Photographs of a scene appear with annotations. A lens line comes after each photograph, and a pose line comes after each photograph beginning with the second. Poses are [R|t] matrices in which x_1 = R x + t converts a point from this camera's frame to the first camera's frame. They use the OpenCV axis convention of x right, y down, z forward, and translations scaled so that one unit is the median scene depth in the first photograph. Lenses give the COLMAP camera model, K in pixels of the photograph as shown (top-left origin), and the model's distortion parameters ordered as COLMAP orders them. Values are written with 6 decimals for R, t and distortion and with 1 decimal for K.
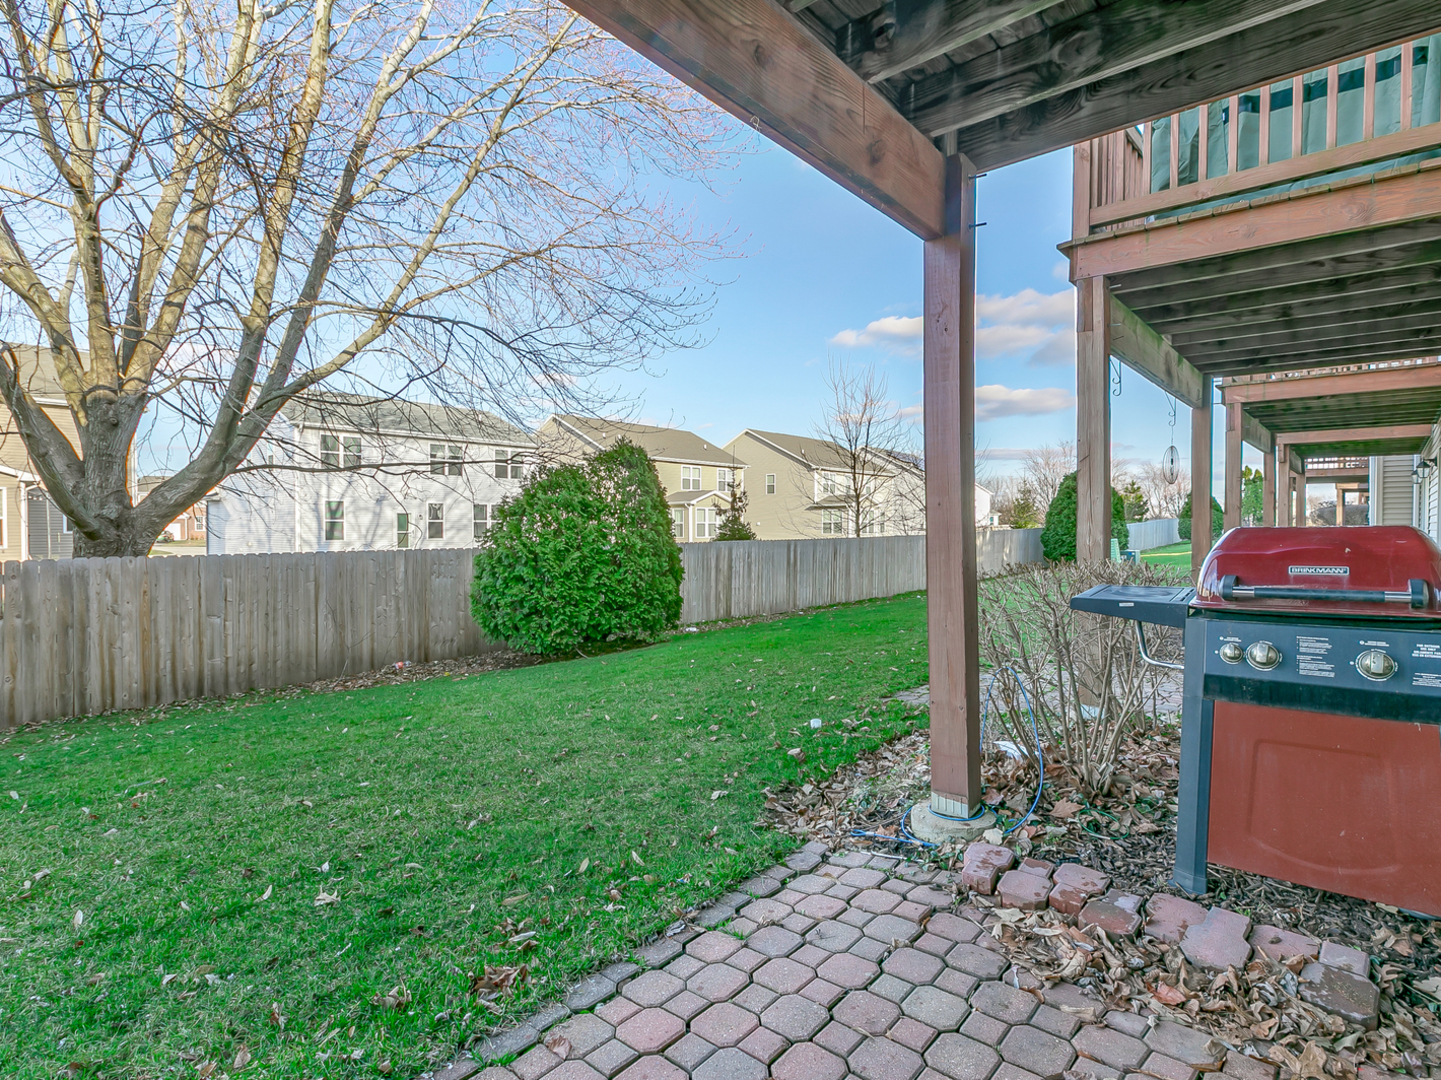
lens RADIAL K [[740.8, 0, 815.8], [0, 740.8, 534.4], [0, 0, 1]] dist [0.004795, -0.000434]
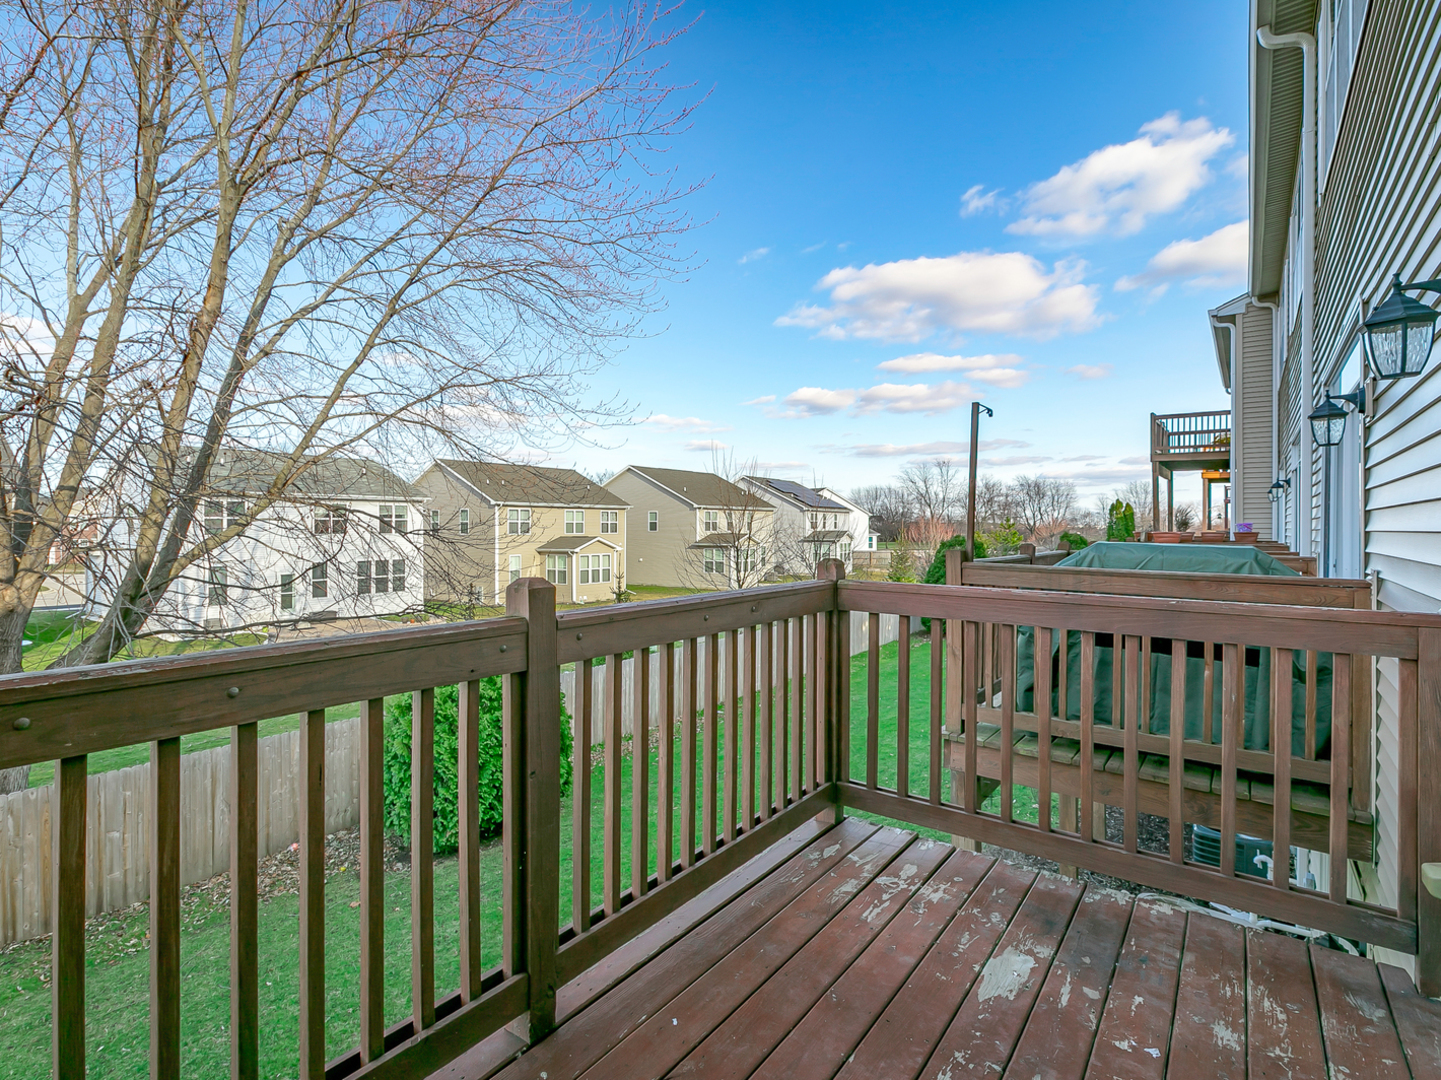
lens RADIAL K [[731.4, 0, 721.3], [0, 731.4, 533.5], [0, 0, 1]] dist [0.000242, -0.000044]
pose [[0.999393, 0.003020, 0.034696, -0.009381], [-0.003235, 0.999976, 0.006153, -0.255704], [-0.034676, -0.006261, 0.999379, -0.025190]]
